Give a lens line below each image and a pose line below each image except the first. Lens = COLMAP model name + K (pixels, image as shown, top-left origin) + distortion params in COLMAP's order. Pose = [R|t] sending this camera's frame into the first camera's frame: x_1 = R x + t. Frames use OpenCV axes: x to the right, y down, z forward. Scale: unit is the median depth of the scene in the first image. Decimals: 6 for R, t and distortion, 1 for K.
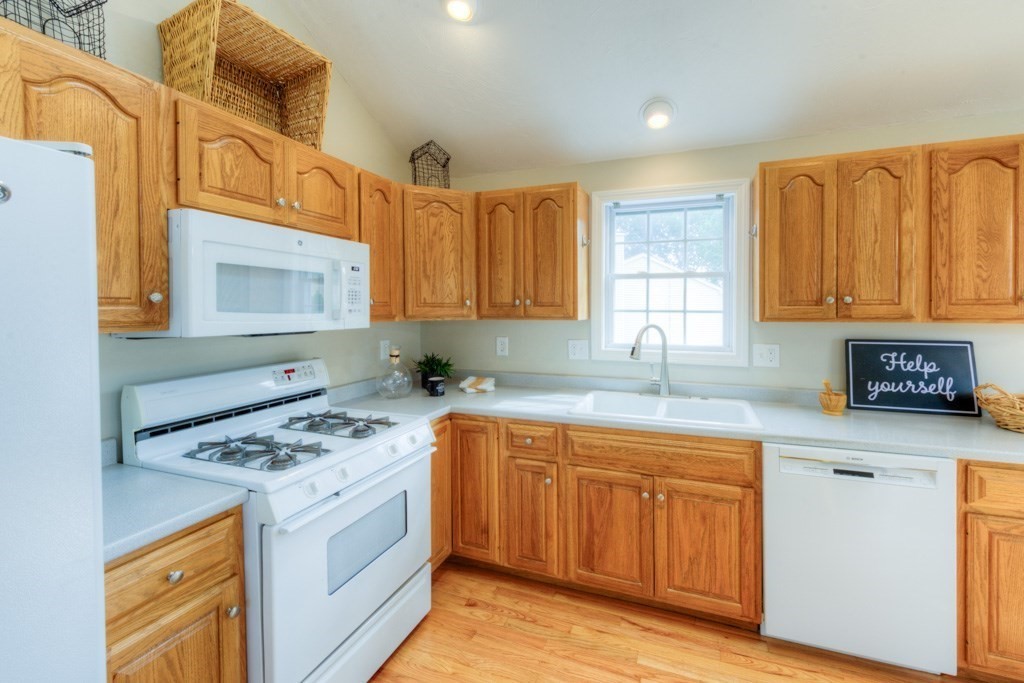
lens RADIAL K [[411.9, 0, 545.3], [0, 411.9, 314.2], [0, 0, 1]] dist [0.008409, -0.002224]
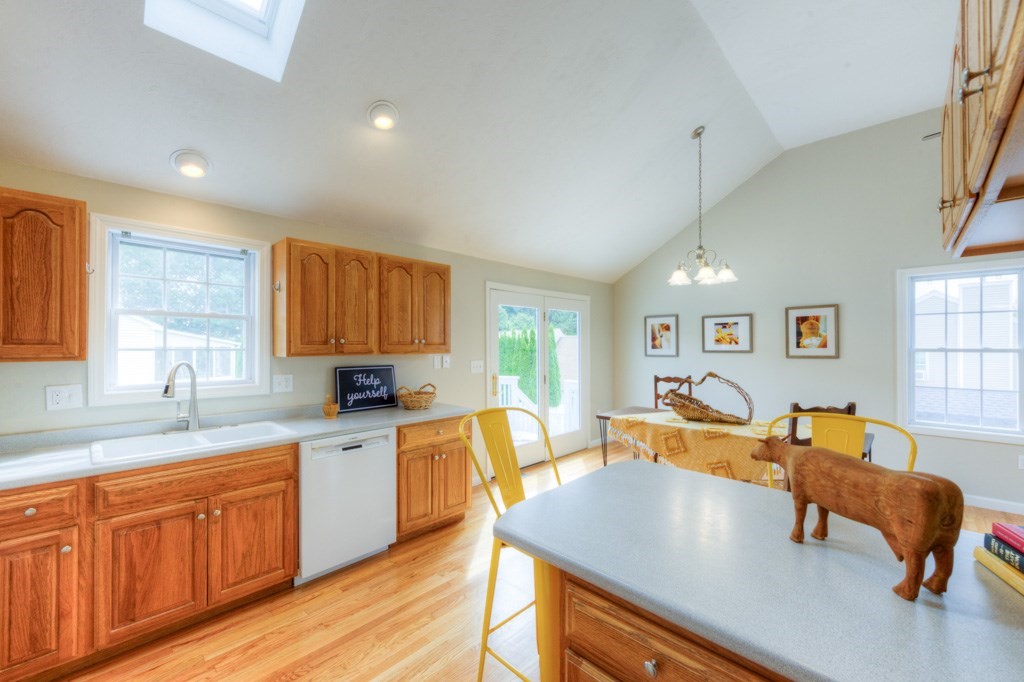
lens RADIAL K [[411.9, 0, 519.5], [0, 411.9, 346.2], [0, 0, 1]] dist [0.008409, -0.002224]
pose [[0.379742, 0.001093, 0.925092, -0.437124], [0.010157, 0.999934, -0.005350, -0.002142], [-0.925037, 0.011428, 0.379706, -0.203740]]
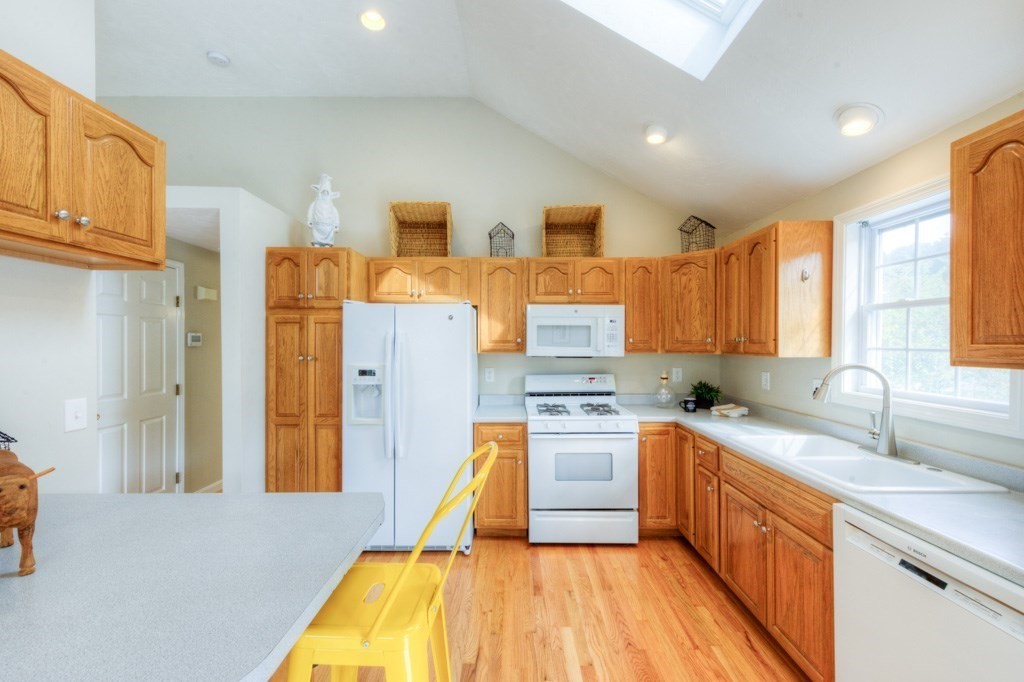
lens RADIAL K [[411.9, 0, 505.8], [0, 411.9, 348.8], [0, 0, 1]] dist [0.008409, -0.002224]
pose [[0.327227, 0.014811, -0.944830, 0.961091], [-0.014025, 0.999843, 0.010816, -0.009491], [0.944842, 0.009712, 0.327384, 0.039125]]
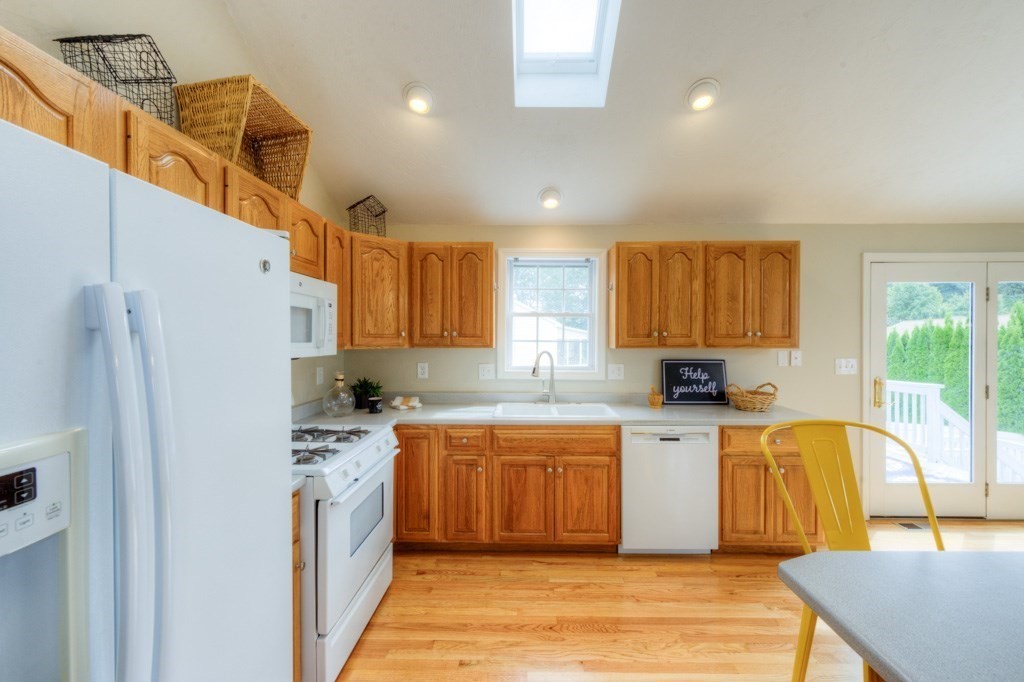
lens RADIAL K [[411.9, 0, 519.1], [0, 411.9, 344.0], [0, 0, 1]] dist [0.008409, -0.002224]
pose [[0.938907, 0.000408, 0.344169, -0.333530], [-0.000725, 0.999999, 0.000793, 0.000743], [-0.344169, -0.000994, 0.938907, -0.290521]]
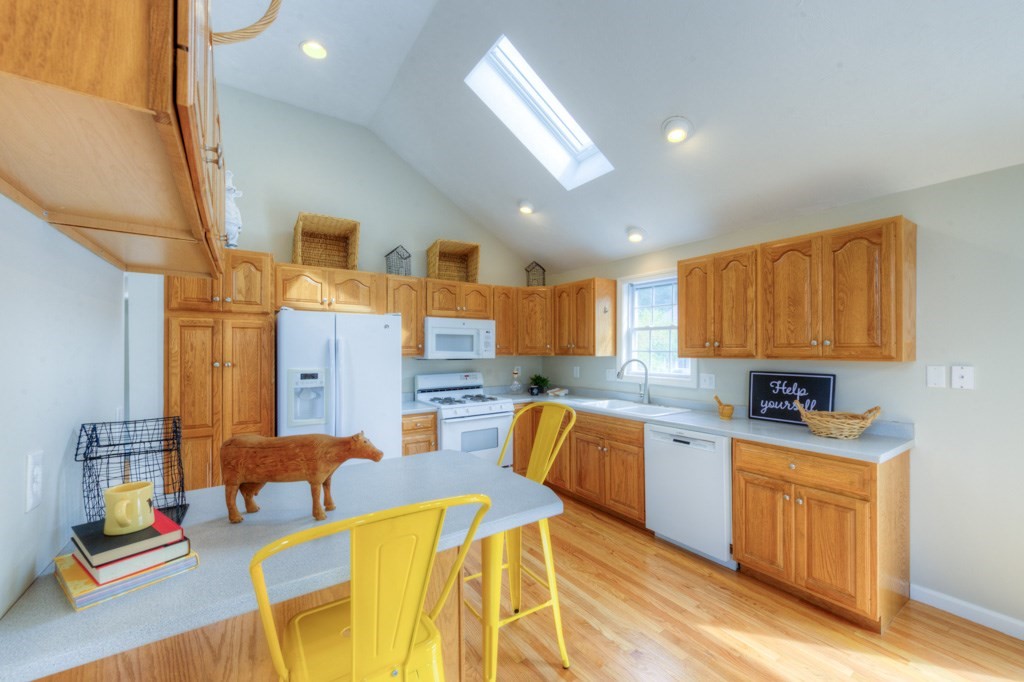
lens RADIAL K [[411.9, 0, 517.6], [0, 411.9, 354.3], [0, 0, 1]] dist [0.008409, -0.002224]
pose [[0.810587, 0.009253, -0.585545, 0.980656], [-0.008680, 0.999955, 0.003785, 0.002116], [0.585554, 0.002015, 0.810631, -0.728873]]
